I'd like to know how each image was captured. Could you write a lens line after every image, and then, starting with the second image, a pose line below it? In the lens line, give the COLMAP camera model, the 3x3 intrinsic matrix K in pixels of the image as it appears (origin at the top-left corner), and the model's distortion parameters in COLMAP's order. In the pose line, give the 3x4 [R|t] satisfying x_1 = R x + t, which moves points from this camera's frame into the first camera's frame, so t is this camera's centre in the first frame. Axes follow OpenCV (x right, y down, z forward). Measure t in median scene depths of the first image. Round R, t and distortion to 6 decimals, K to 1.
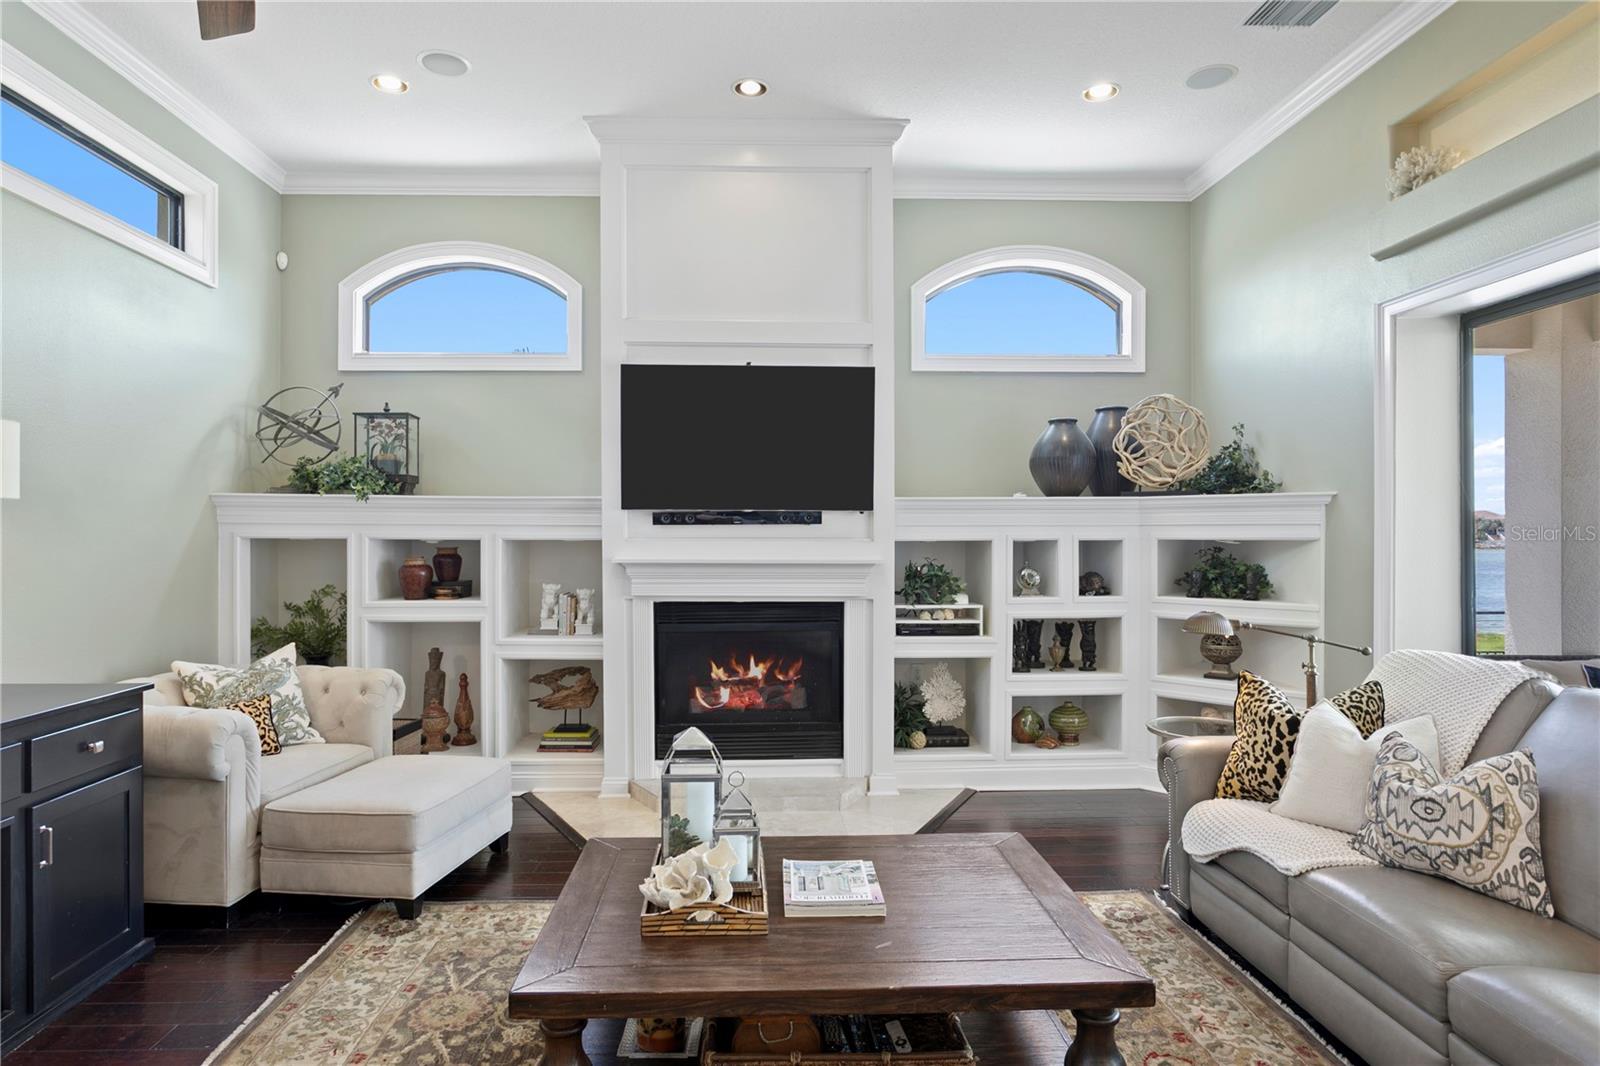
lens RADIAL K [[891.5, 0, 786.4], [0, 891.5, 535.4], [0, 0, 1]] dist [-0.004742, 0.006280]
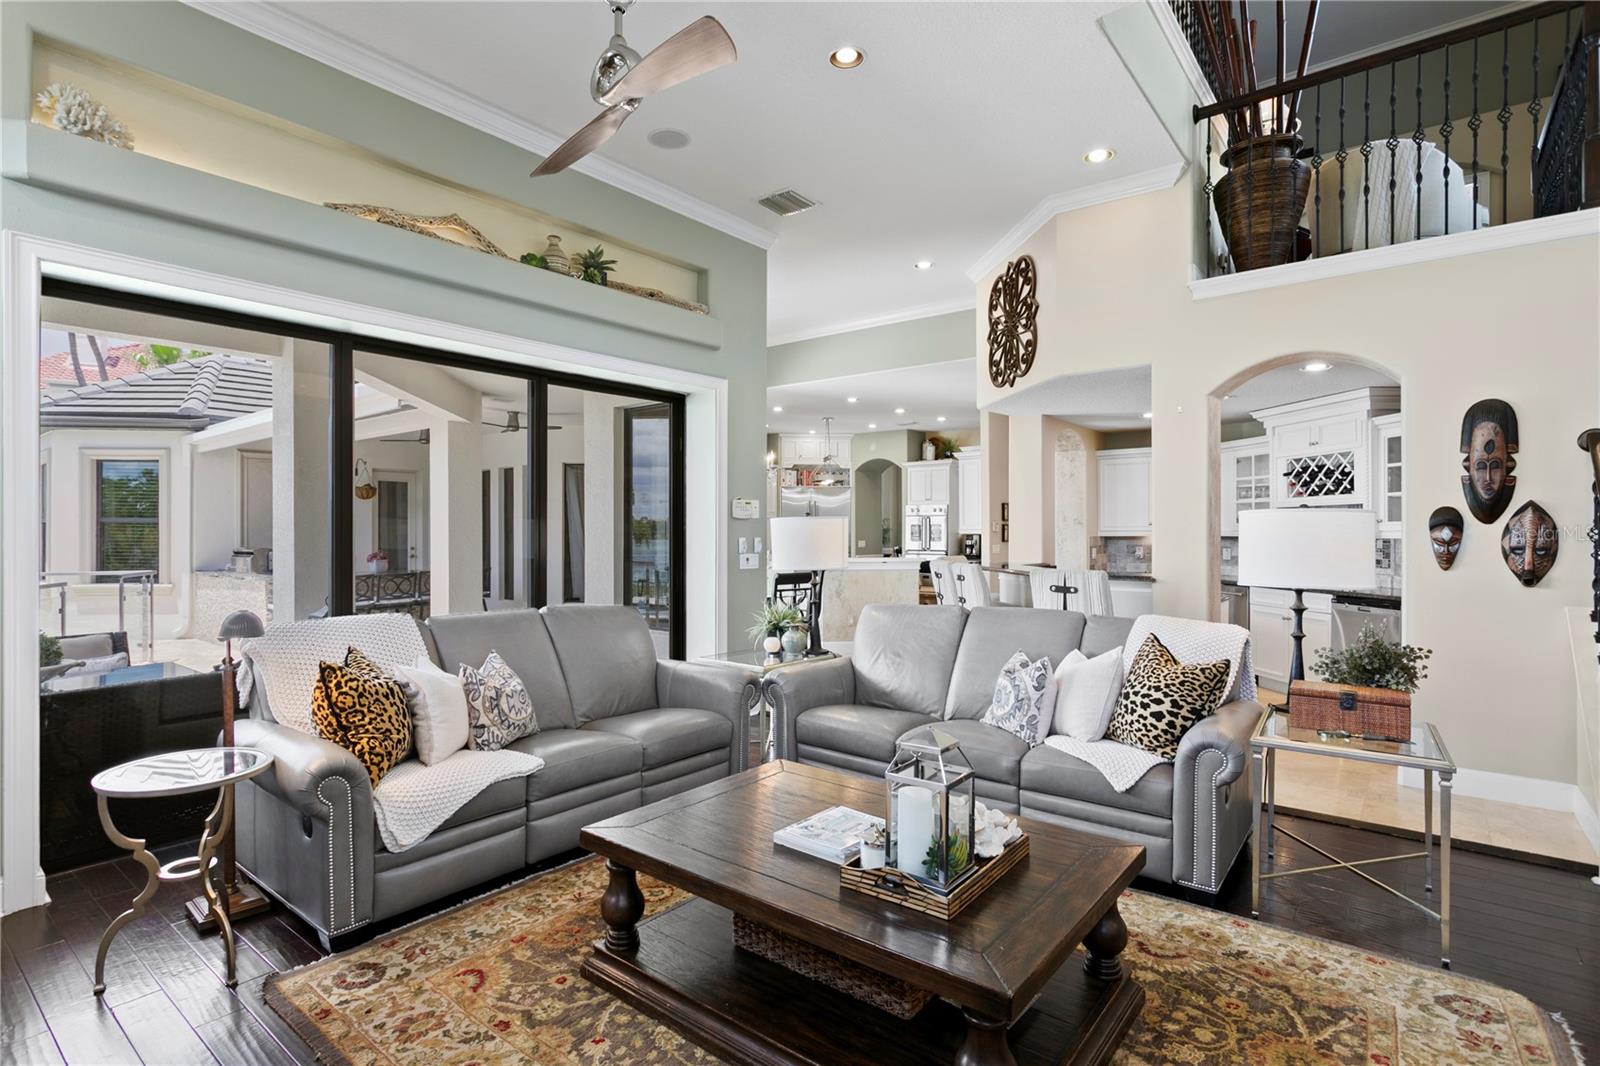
lens RADIAL K [[800.4, 0, 770.1], [0, 800.4, 526.5], [0, 0, 1]] dist [-0.005781, 0.002122]
pose [[-0.738126, 0.004174, 0.674650, -0.277884], [0.001626, 0.999989, -0.004408, 0.009152], [-0.674661, -0.002157, -0.738125, 0.892393]]
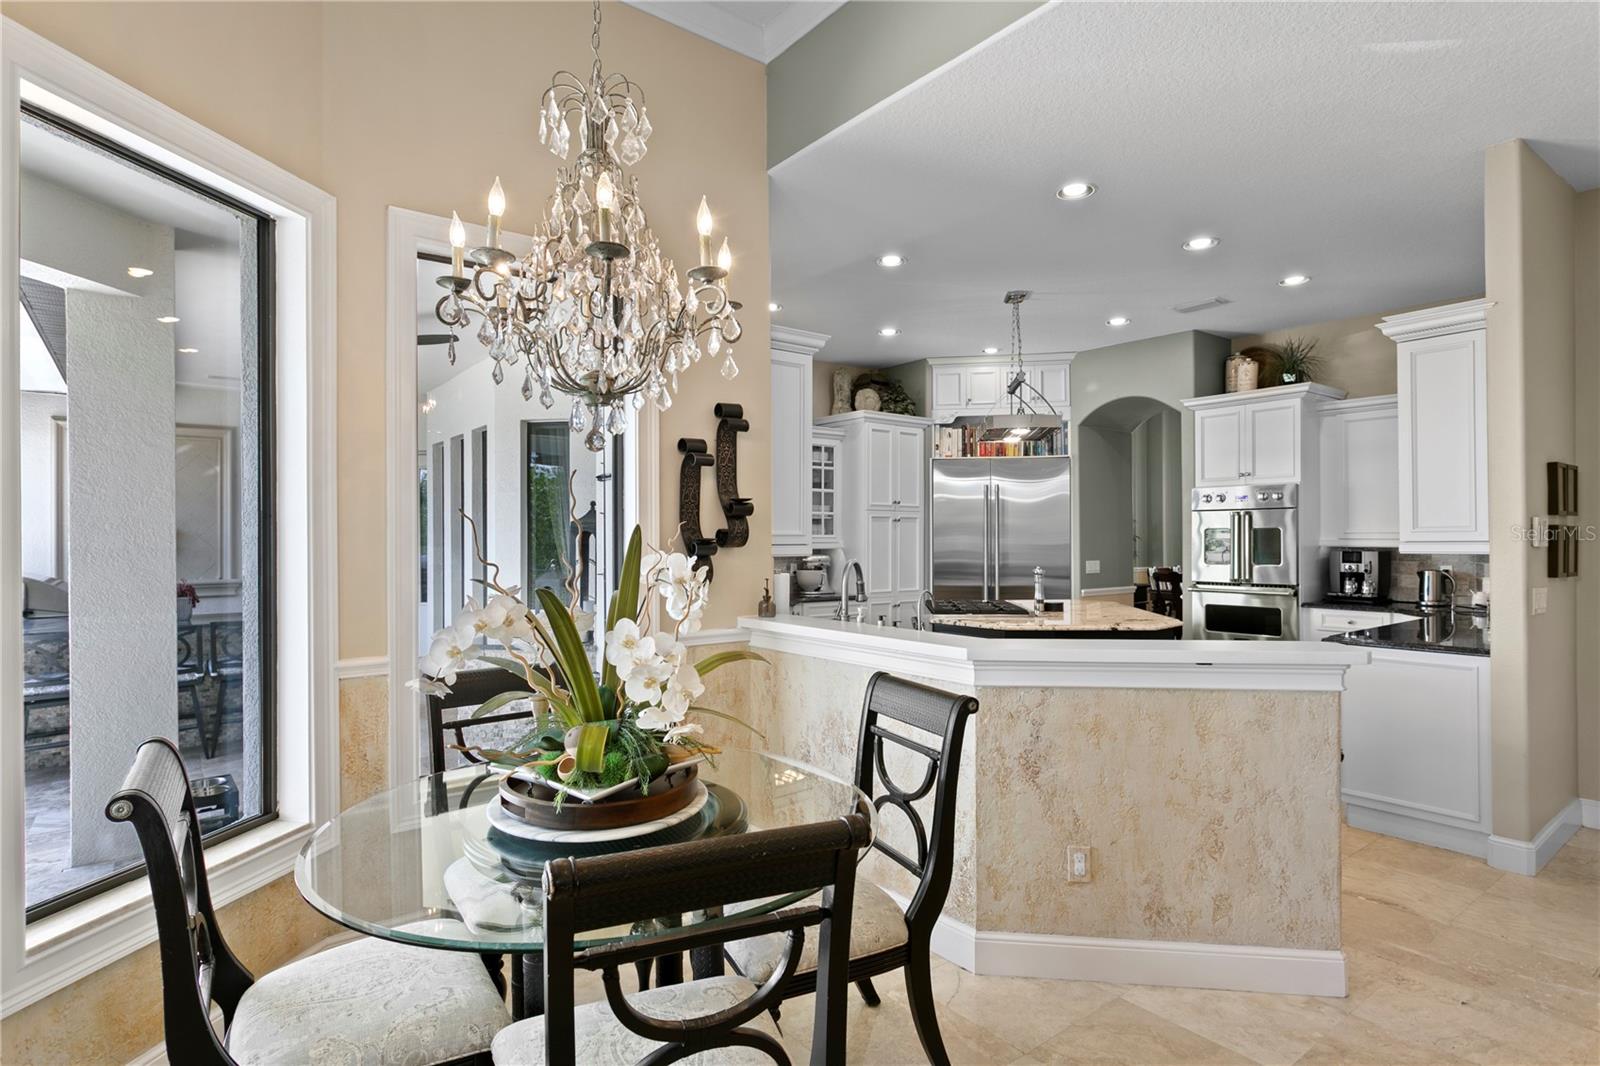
lens RADIAL K [[849.5, 0, 772.4], [0, 849.5, 533.3], [0, 0, 1]] dist [-0.004564, 0.007170]
pose [[-0.561707, 0.008381, 0.827294, 0.473633], [0.006292, 0.999963, -0.005859, 0.002717], [-0.827312, 0.001914, -0.561739, -0.108394]]
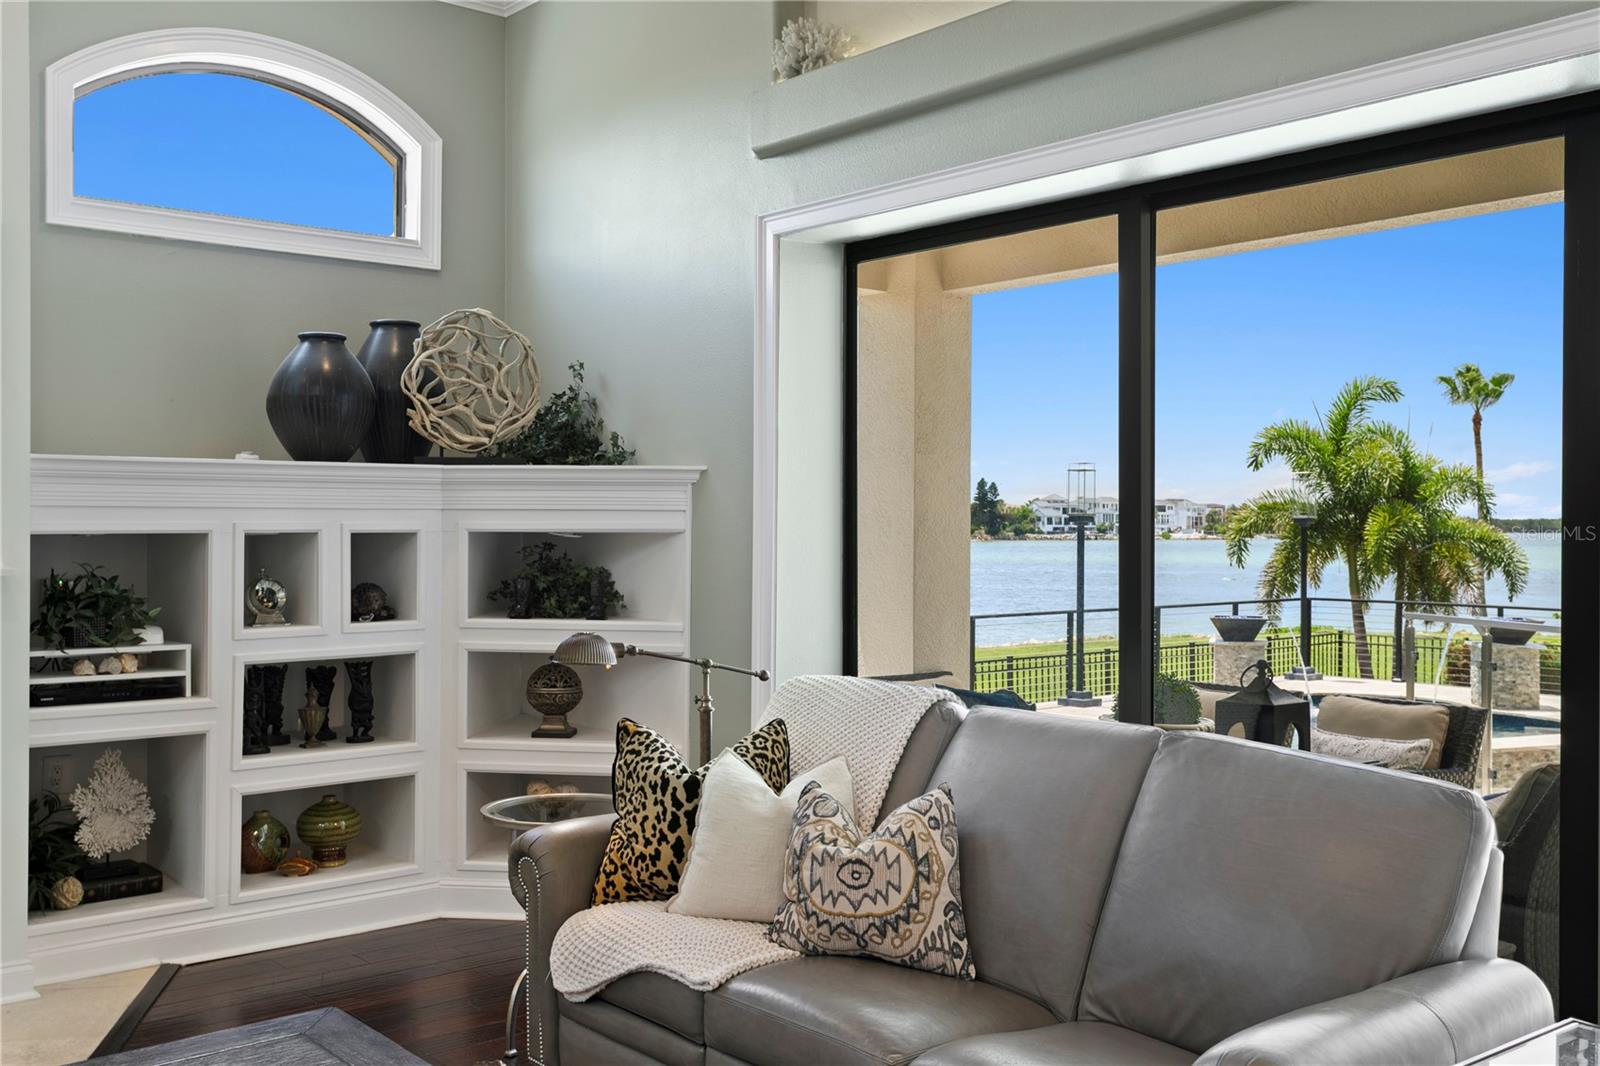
lens RADIAL K [[1500.8, 0, 770.2], [0, 1500.8, 534.9], [0, 0, 1]] dist [0.012426, 0.000000]
pose [[0.796181, -0.001547, 0.605057, -0.076436], [-0.004019, 0.999961, 0.007845, -0.002401], [-0.605046, -0.008678, 0.796143, -0.008467]]
